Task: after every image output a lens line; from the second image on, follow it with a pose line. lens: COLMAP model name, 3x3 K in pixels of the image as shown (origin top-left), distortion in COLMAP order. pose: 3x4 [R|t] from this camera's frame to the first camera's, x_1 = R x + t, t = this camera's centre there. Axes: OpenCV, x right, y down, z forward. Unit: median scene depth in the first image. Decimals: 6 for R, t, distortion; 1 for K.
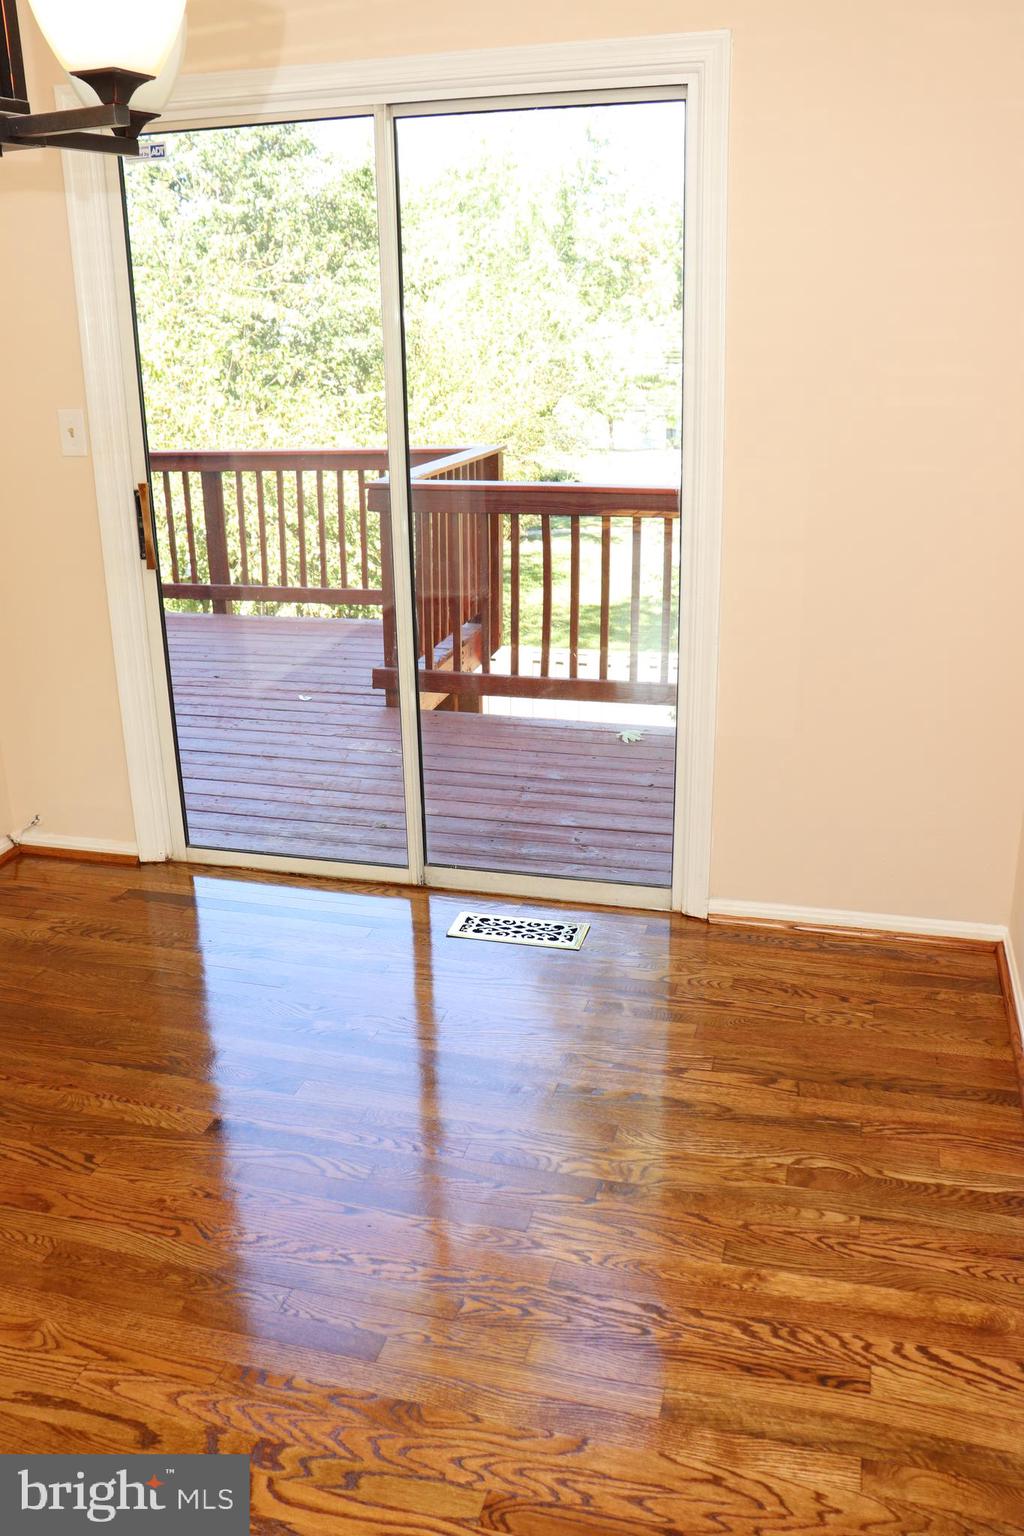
lens RADIAL K [[1266.5, 0, 513.9], [0, 1266.5, 765.1], [0, 0, 1]] dist [-0.177272, 0.165761]
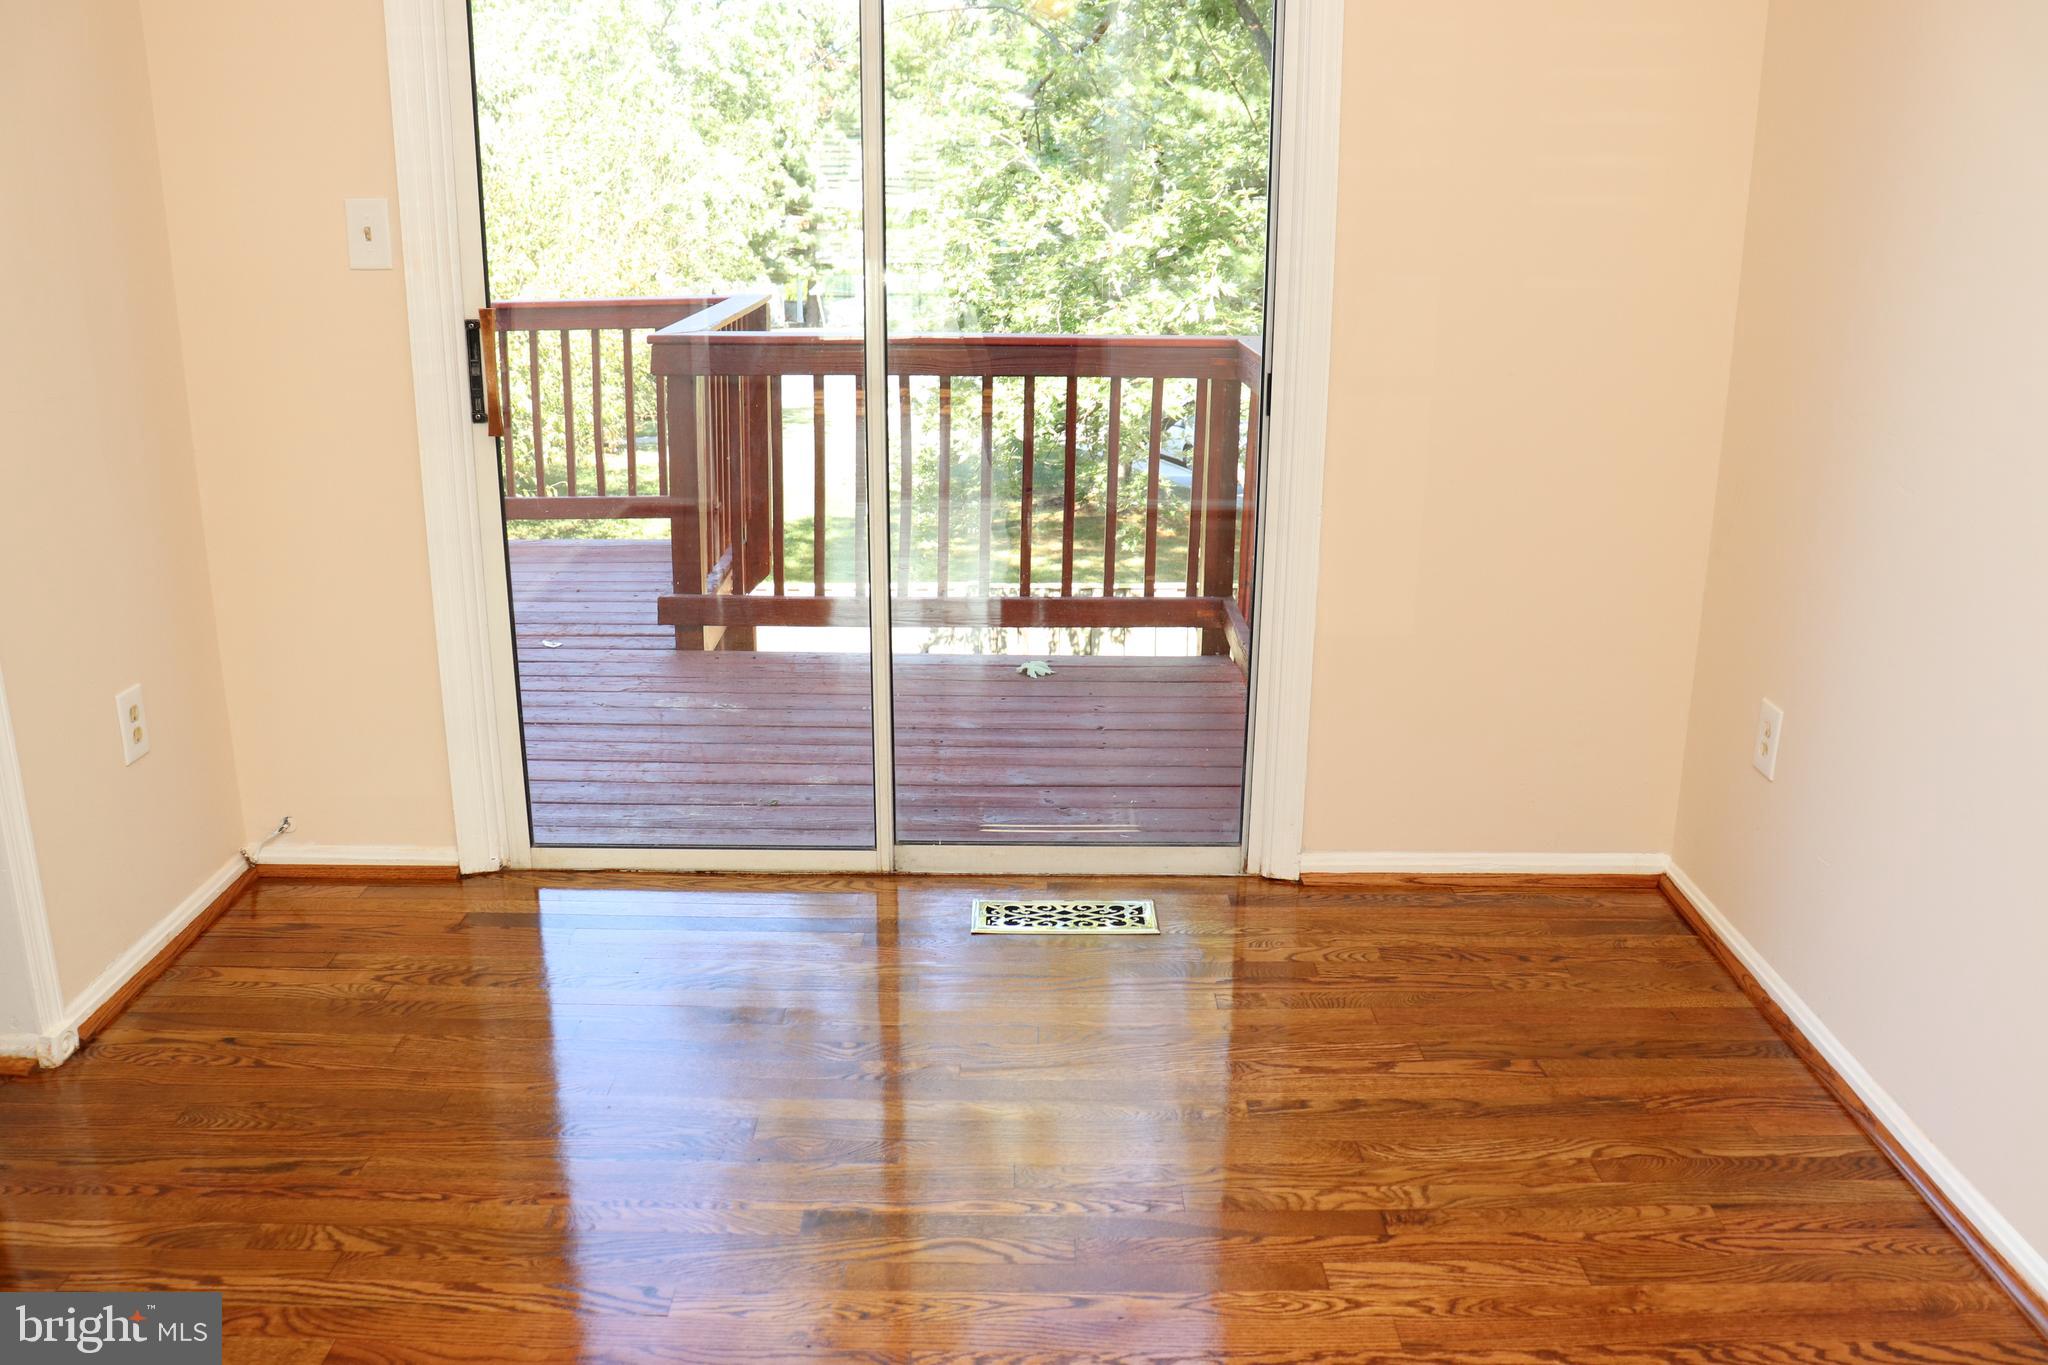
lens RADIAL K [[1688.6, 0, 1029.3], [0, 1688.6, 696.2], [0, 0, 1]] dist [-0.177272, 0.165761]
pose [[0.963876, -0.055105, 0.260587, -0.260761], [0.063404, 0.997710, -0.023543, 0.024806], [-0.258693, 0.039215, 0.965163, 0.059204]]
